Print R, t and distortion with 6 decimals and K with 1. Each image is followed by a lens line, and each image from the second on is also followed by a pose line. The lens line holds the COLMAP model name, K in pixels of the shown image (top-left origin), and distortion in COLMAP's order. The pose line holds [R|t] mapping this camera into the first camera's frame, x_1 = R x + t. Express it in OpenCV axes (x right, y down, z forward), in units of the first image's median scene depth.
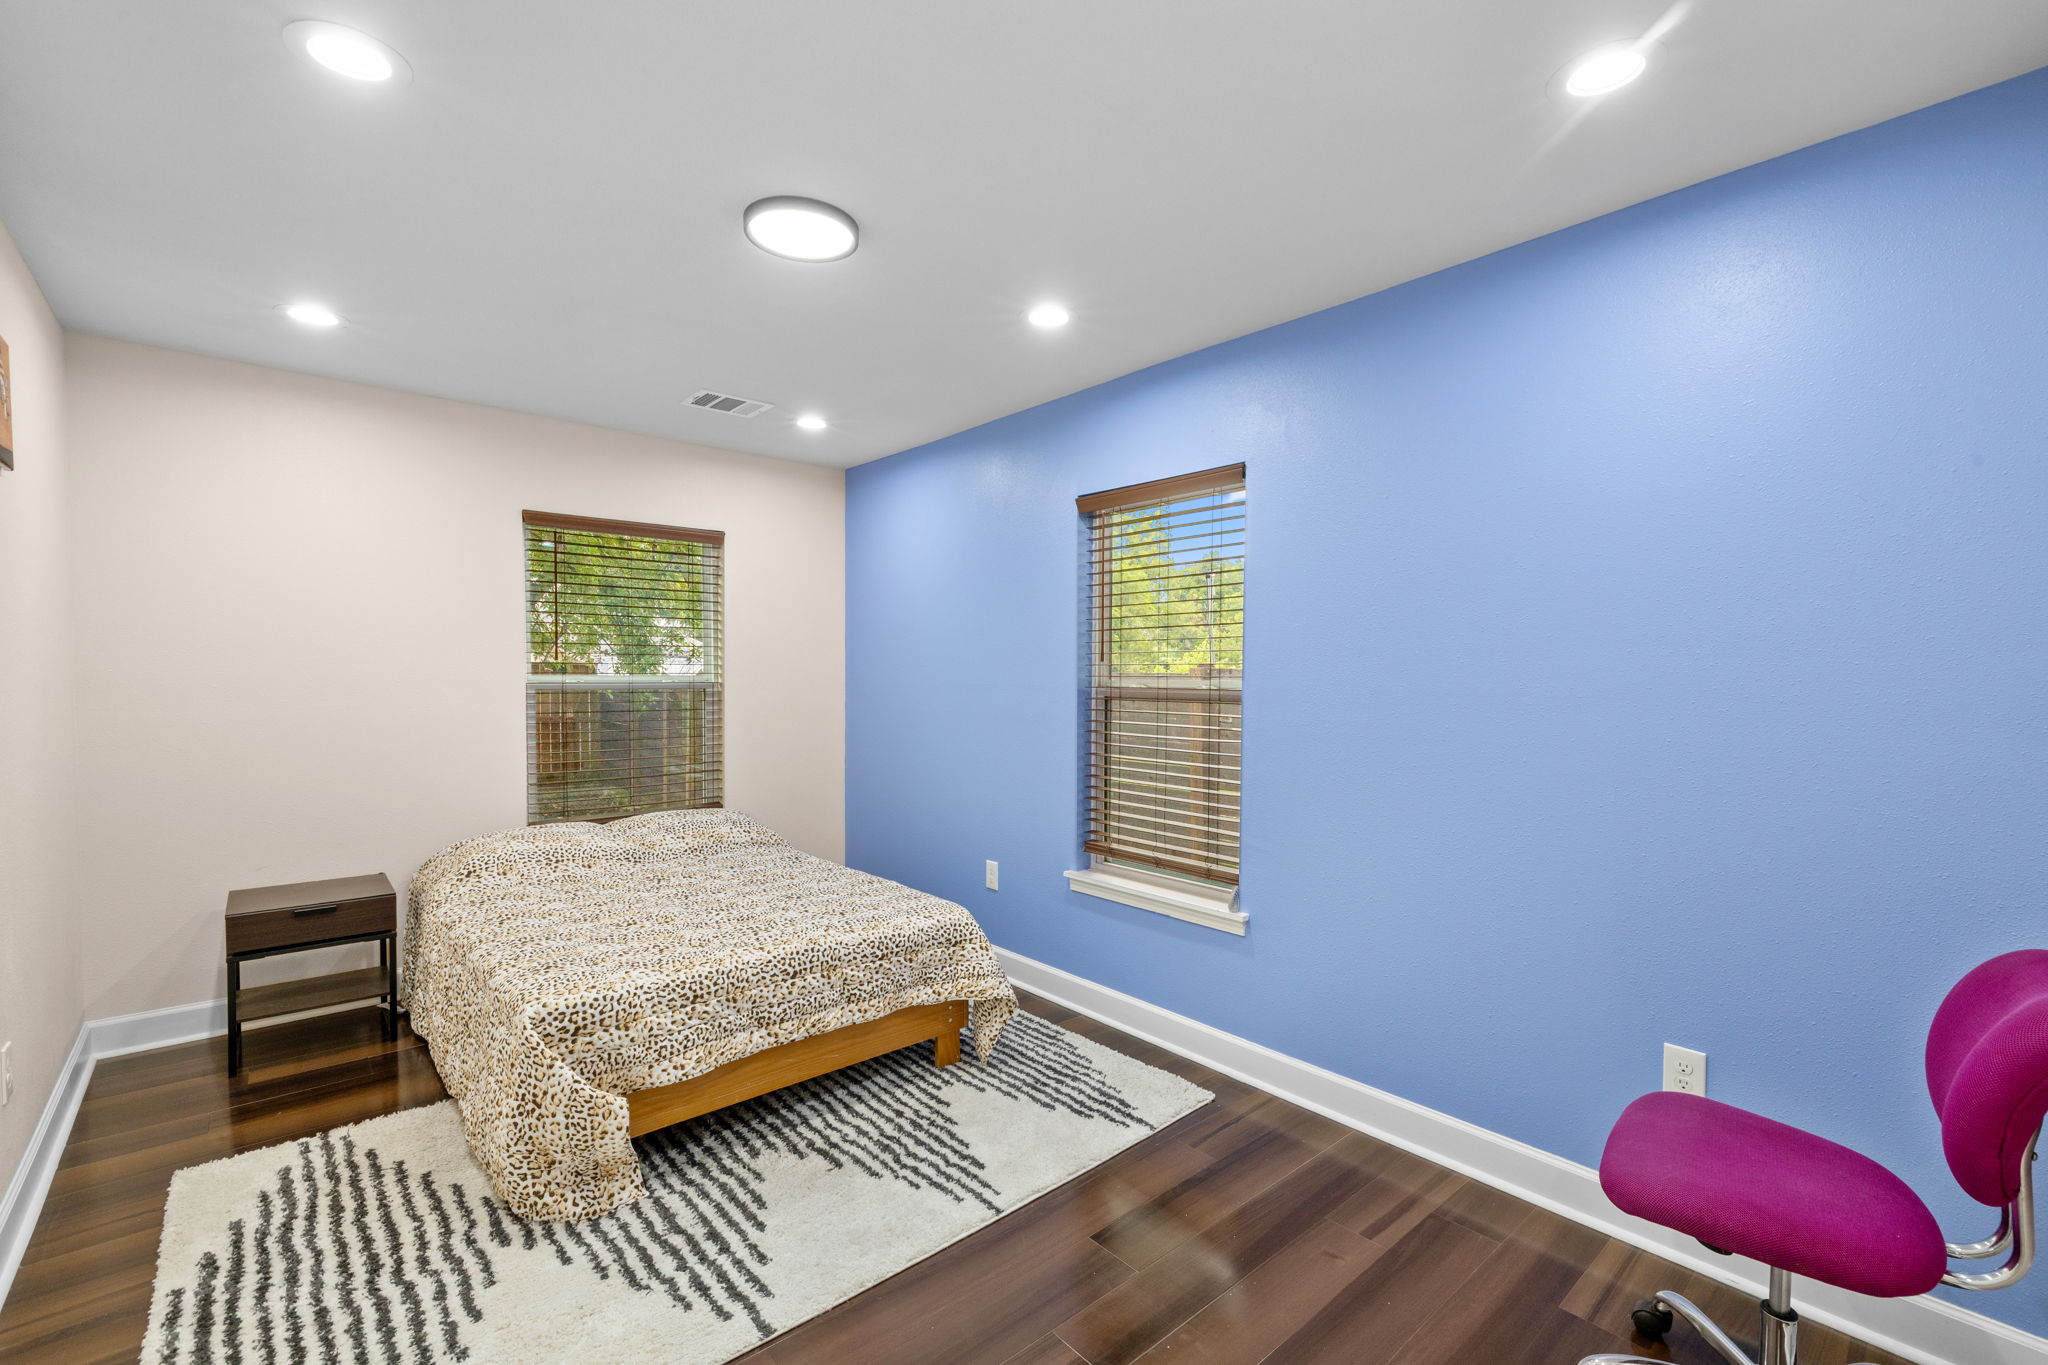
lens RADIAL K [[894.7, 0, 1024.0], [0, 894.7, 682.5], [0, 0, 1]] dist [0.000661, 0.000213]
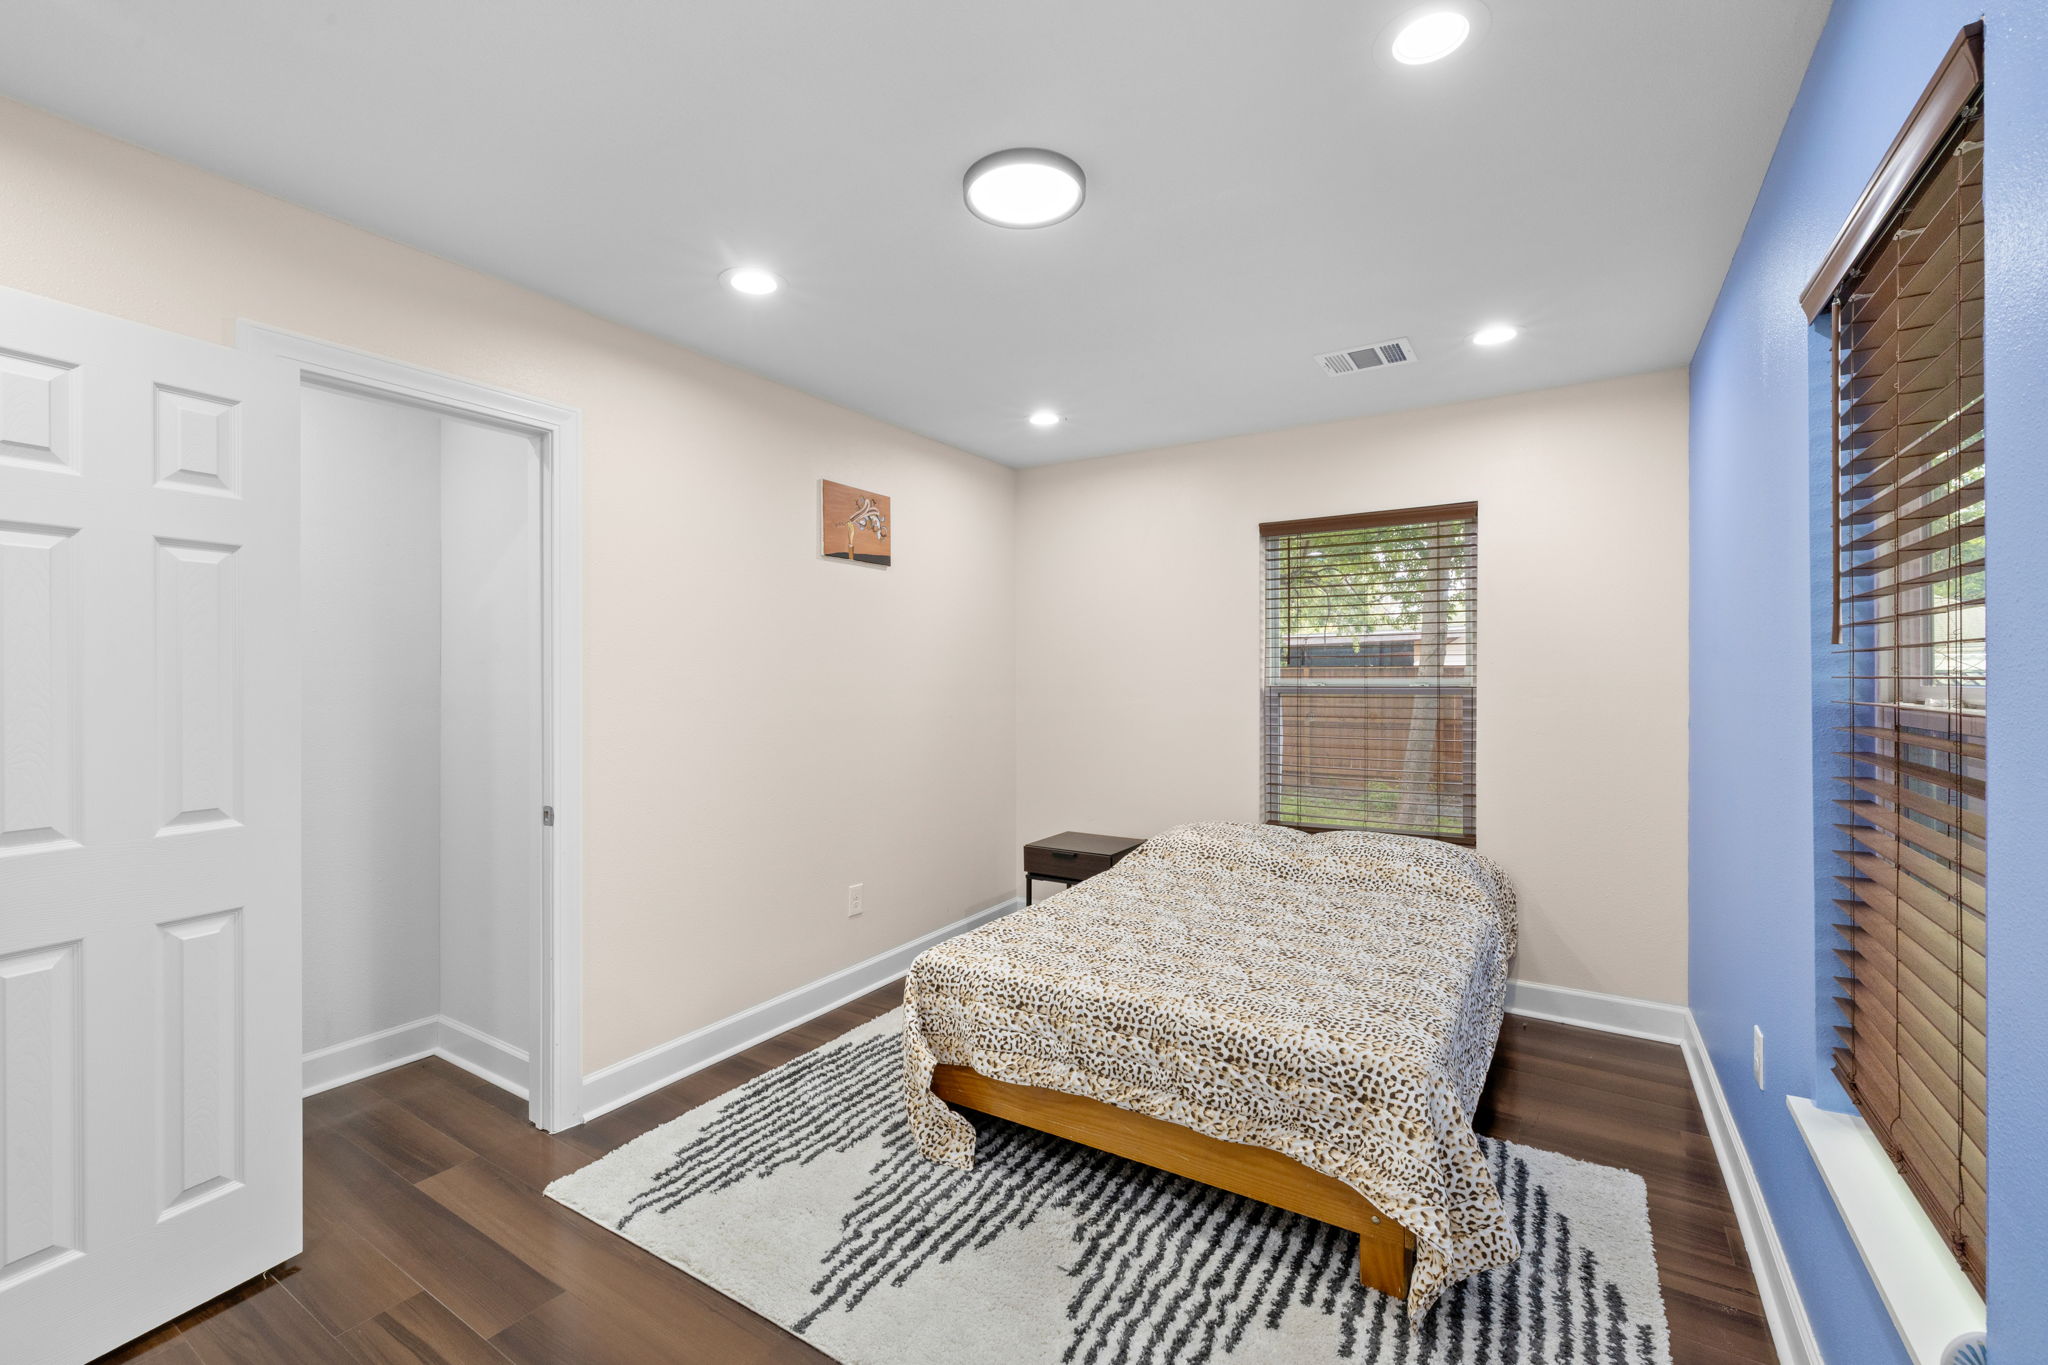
lens RADIAL K [[855.1, 0, 1018.7], [0, 855.1, 671.5], [0, 0, 1]] dist [0.000411, 0.000158]
pose [[0.274682, -0.015563, -0.961409, 0.531963], [-0.004026, 0.999842, -0.017335, 0.000886], [0.961527, 0.008632, 0.274576, 0.713902]]
